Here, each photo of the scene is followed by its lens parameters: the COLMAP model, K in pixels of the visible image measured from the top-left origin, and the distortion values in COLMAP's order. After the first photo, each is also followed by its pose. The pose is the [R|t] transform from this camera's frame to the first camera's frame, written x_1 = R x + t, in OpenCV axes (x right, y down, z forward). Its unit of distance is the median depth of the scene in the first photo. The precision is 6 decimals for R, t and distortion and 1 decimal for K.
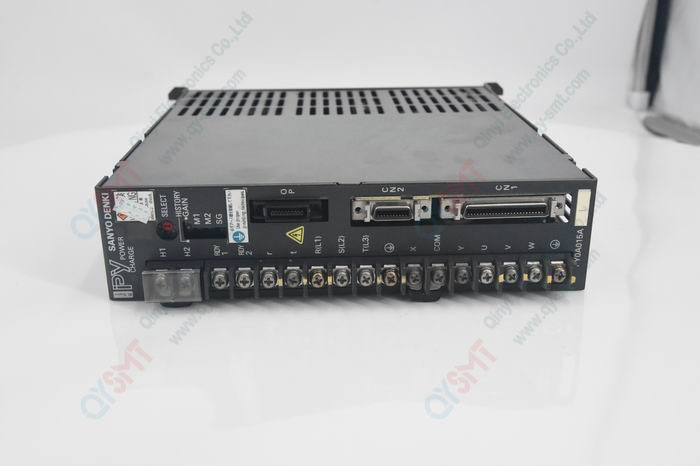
lens RADIAL K [[750.0, 0, 350.0], [0, 750.0, 233.0], [0, 0, 1]] dist [-0.001550, 0.003649]
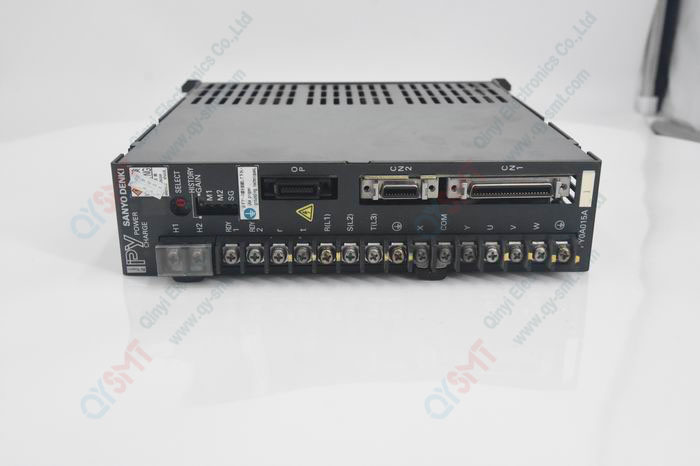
lens RADIAL K [[750.0, 0, 350.0], [0, 750.0, 233.0], [0, 0, 1]] dist [-0.001550, 0.003649]
pose [[0.999876, 0.011056, -0.011172, 0.000077], [-0.011227, 0.999818, -0.015393, 0.045661], [0.011000, 0.015516, 0.999819, -0.022170]]
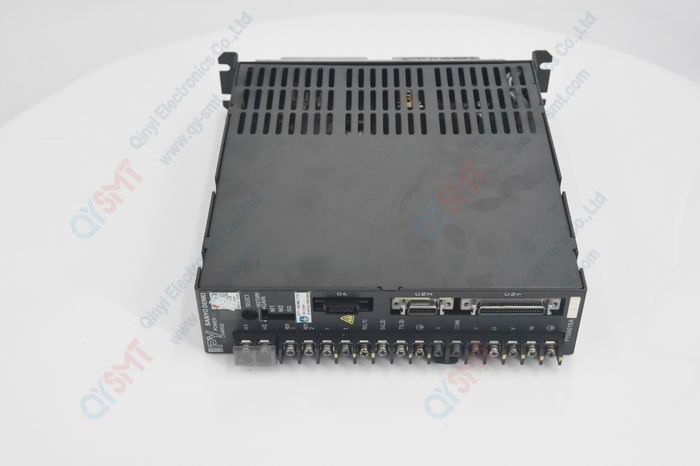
lens RADIAL K [[948.0, 0, 350.0], [0, 948.0, 233.0], [0, 0, 1]] dist [0.113254, -0.000091]
pose [[0.998661, 0.030898, -0.041480, -0.004698], [-0.014343, 0.935945, 0.351854, -0.714768], [0.049695, -0.350788, 0.935136, -0.485384]]
